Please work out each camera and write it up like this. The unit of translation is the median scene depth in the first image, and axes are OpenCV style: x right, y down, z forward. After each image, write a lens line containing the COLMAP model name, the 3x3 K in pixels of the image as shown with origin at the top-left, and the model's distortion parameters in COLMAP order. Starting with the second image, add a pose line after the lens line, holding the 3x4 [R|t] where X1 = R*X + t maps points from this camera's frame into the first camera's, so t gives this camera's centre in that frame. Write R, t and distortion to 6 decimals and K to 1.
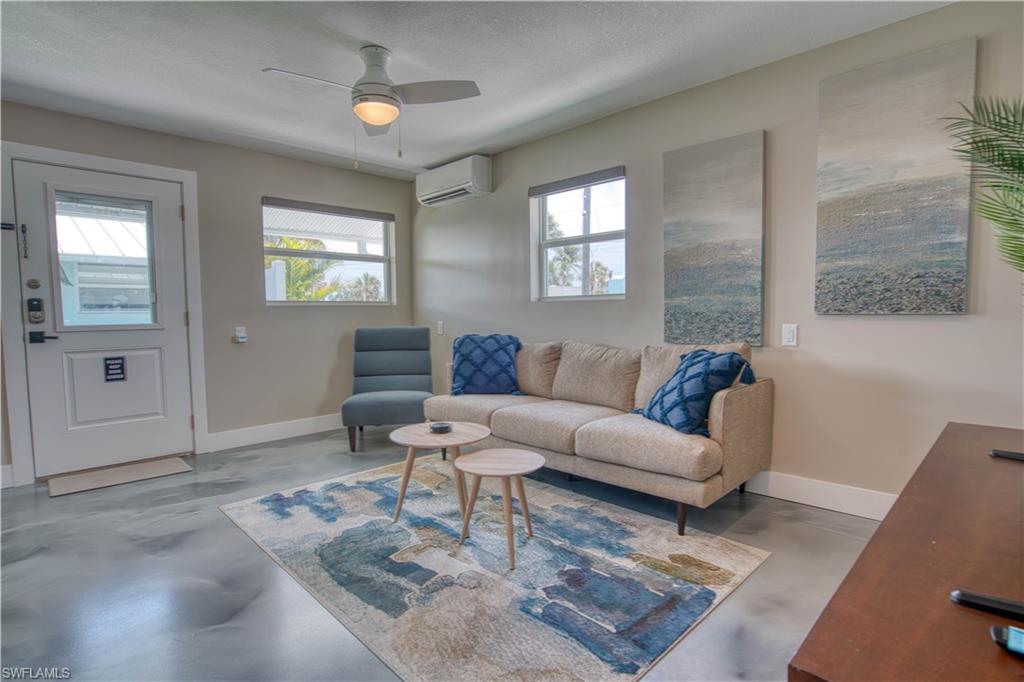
lens RADIAL K [[514.9, 0, 512.0], [0, 514.9, 341.0], [0, 0, 1]] dist [-0.053030, 0.000242]
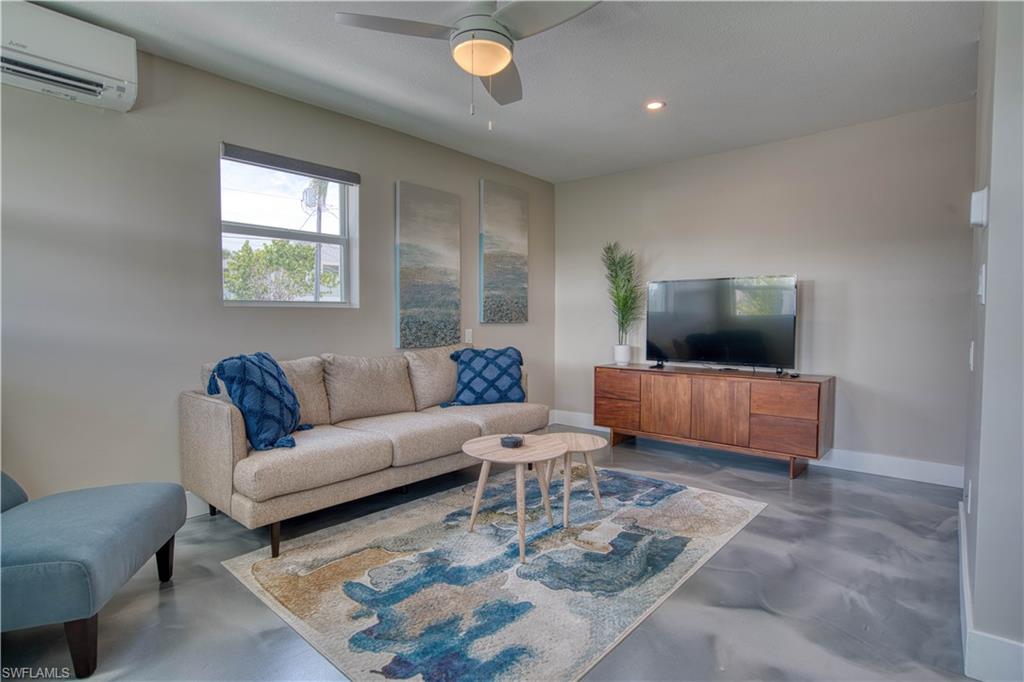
lens RADIAL K [[514.9, 0, 512.0], [0, 514.9, 341.0], [0, 0, 1]] dist [-0.053030, 0.000242]
pose [[-0.065856, -0.040832, 0.996993, -0.930316], [0.047981, 0.997877, 0.044037, -0.055286], [-0.996675, 0.050737, -0.063757, 0.906336]]
